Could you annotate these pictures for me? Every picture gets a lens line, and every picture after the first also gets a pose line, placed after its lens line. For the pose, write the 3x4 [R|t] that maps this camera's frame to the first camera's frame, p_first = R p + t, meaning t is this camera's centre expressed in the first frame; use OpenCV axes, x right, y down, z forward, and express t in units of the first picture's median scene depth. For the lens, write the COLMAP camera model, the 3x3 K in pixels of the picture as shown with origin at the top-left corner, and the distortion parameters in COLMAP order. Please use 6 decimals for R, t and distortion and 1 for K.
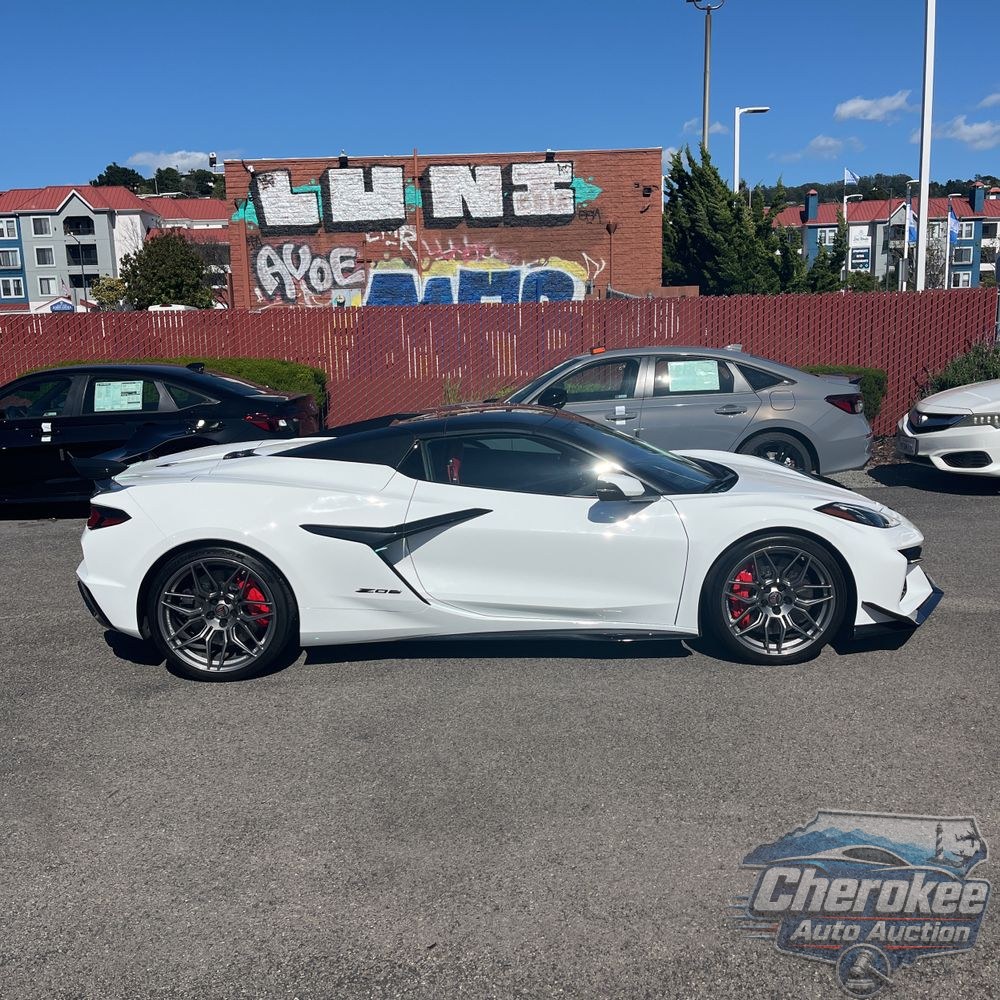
lens RADIAL K [[1023.6, 0, 499.1], [0, 1023.6, 498.4], [0, 0, 1]] dist [0.014772, 0.000000]
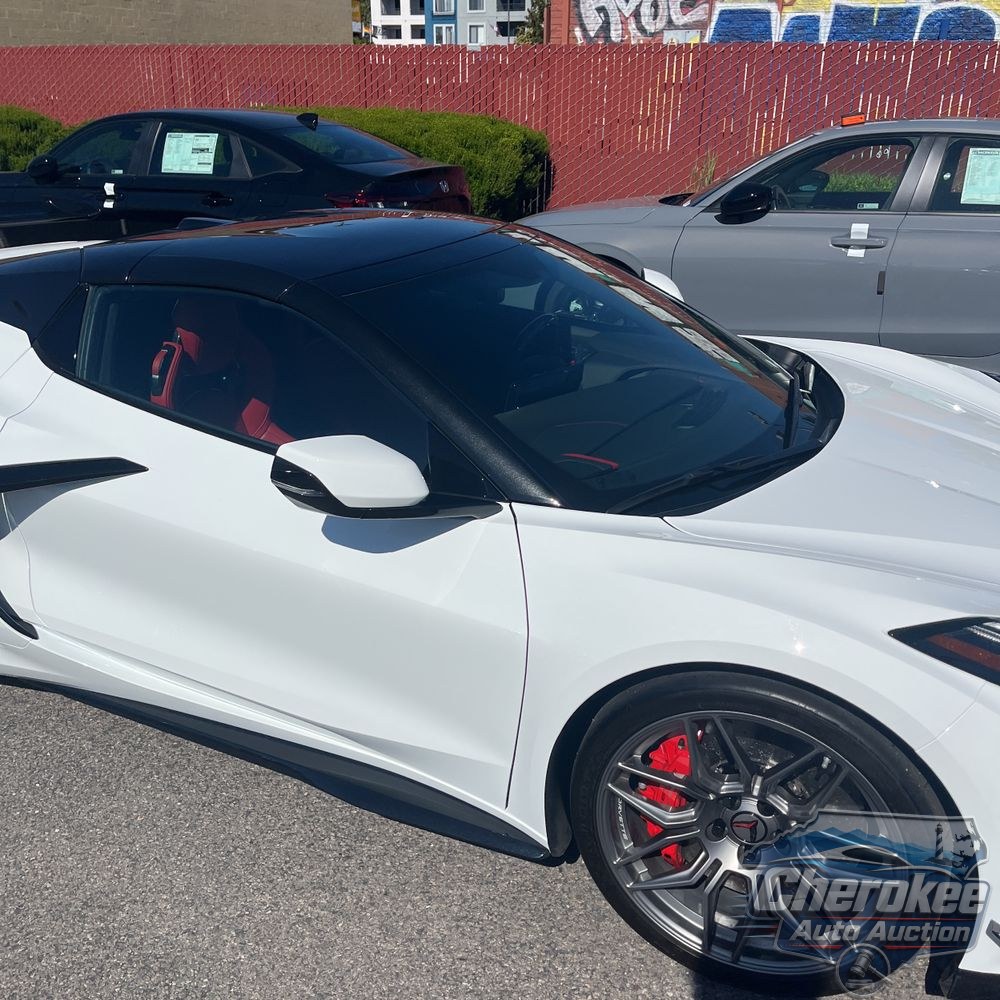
lens RADIAL K [[1023.6, 0, 507.5], [0, 1023.6, 509.7], [0, 0, 1]] dist [0.014772, 0.000000]
pose [[0.917836, 0.182838, -0.352344, 0.117882], [-0.100456, 0.965701, 0.239437, -0.036975], [0.384038, -0.184369, 0.904723, 0.259115]]
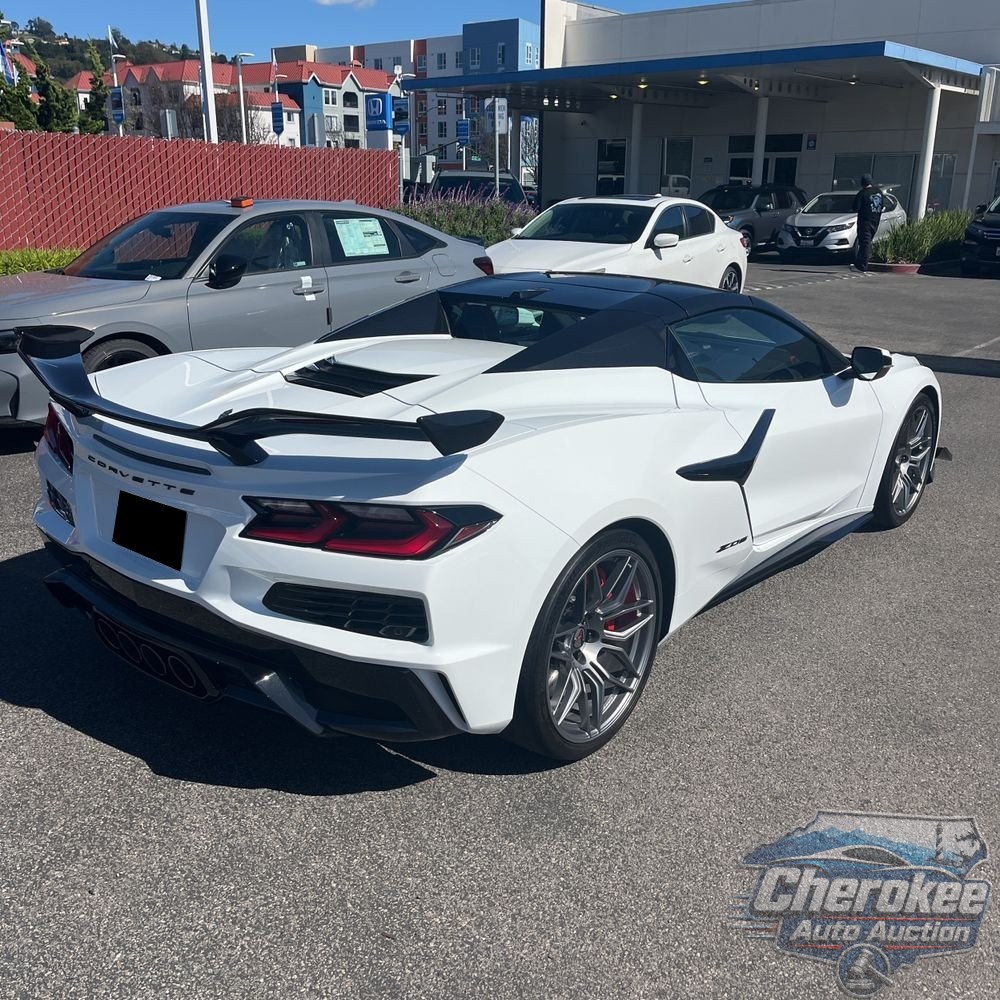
lens RADIAL K [[1023.6, 0, 505.7], [0, 1023.6, 499.6], [0, 0, 1]] dist [0.014772, 0.000000]
pose [[0.621034, -0.197898, 0.758388, -0.291694], [0.099901, 0.979694, 0.173839, -0.030456], [-0.777391, -0.032196, 0.628193, 0.265191]]
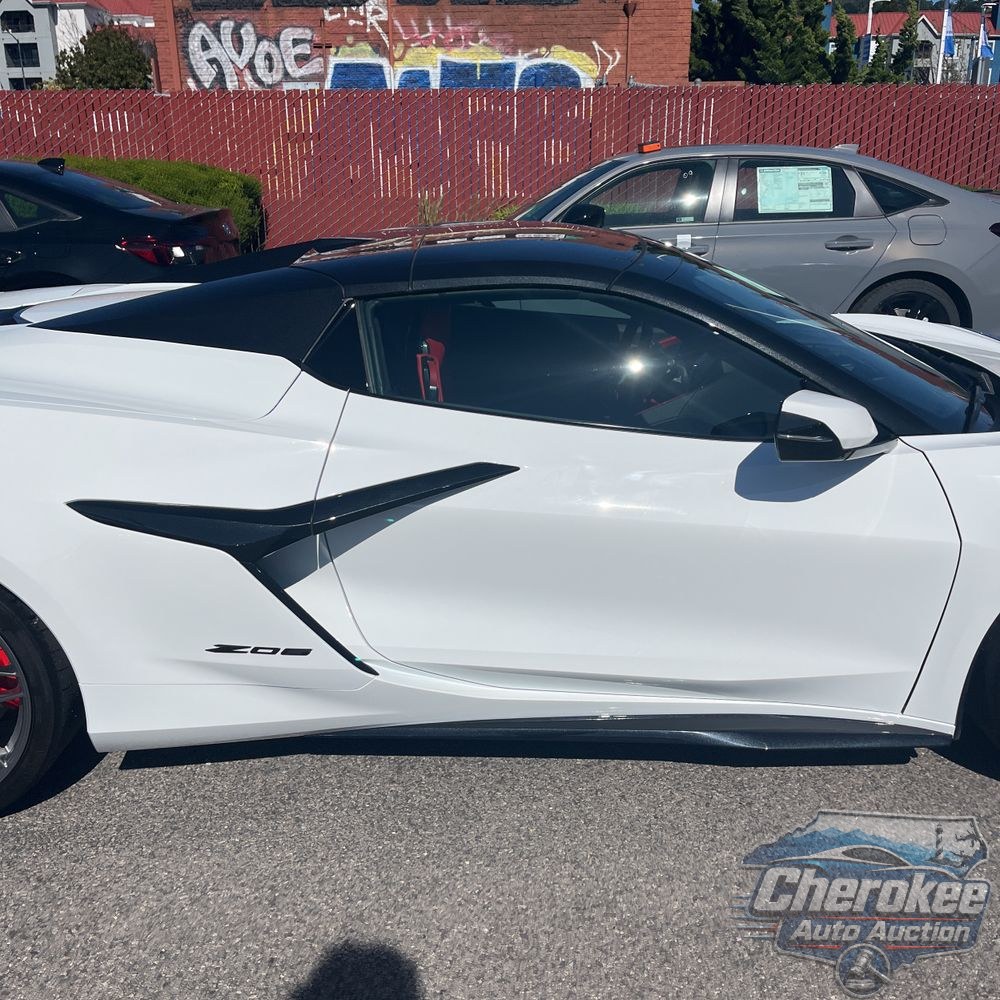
lens RADIAL K [[1023.6, 0, 498.1], [0, 1023.6, 507.5], [0, 0, 1]] dist [0.014772, 0.000000]
pose [[0.999712, 0.011864, 0.020874, -0.009498], [-0.015197, 0.985743, 0.167568, -0.017778], [-0.018588, -0.167837, 0.985640, 0.223035]]
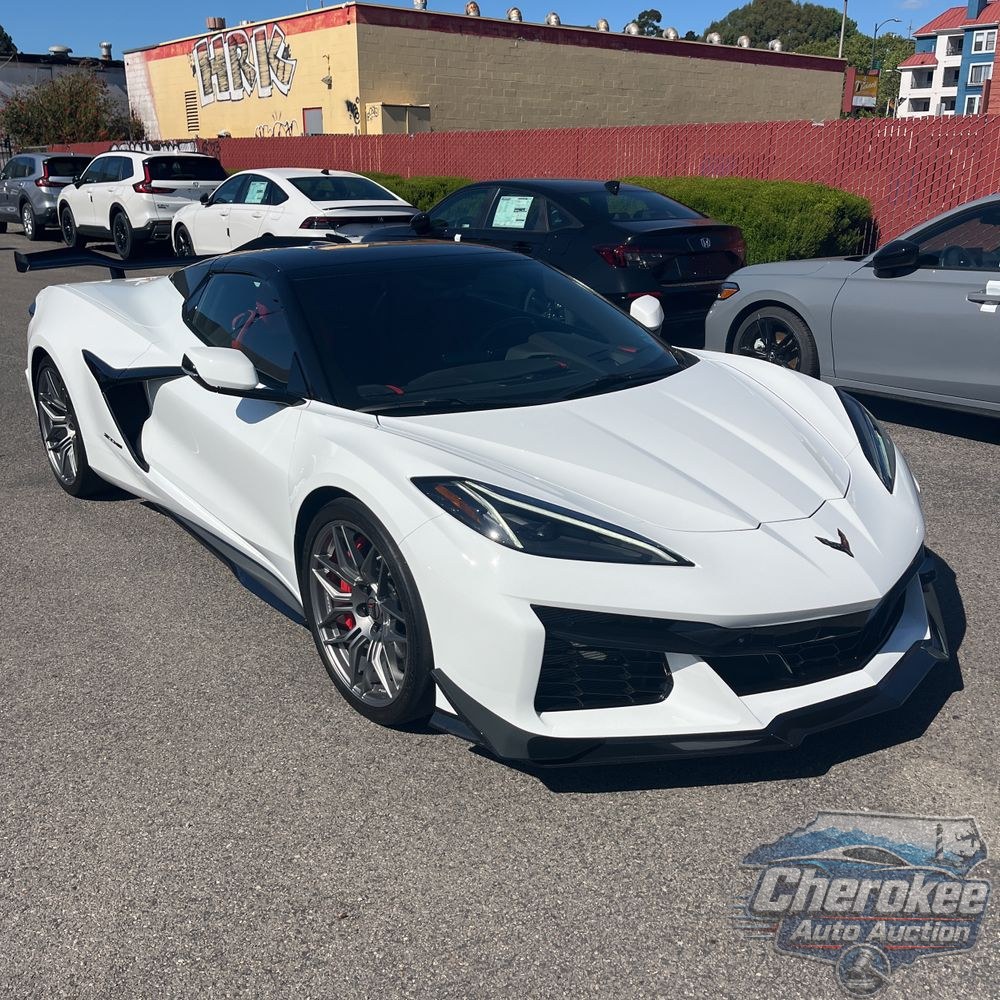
lens RADIAL K [[1023.6, 0, 490.4], [0, 1023.6, 465.9], [0, 0, 1]] dist [0.014772, 0.000000]
pose [[0.618762, 0.249688, -0.744842, 0.286686], [-0.148705, 0.968230, 0.201039, -0.043421], [0.771376, -0.013633, 0.636234, 0.269980]]
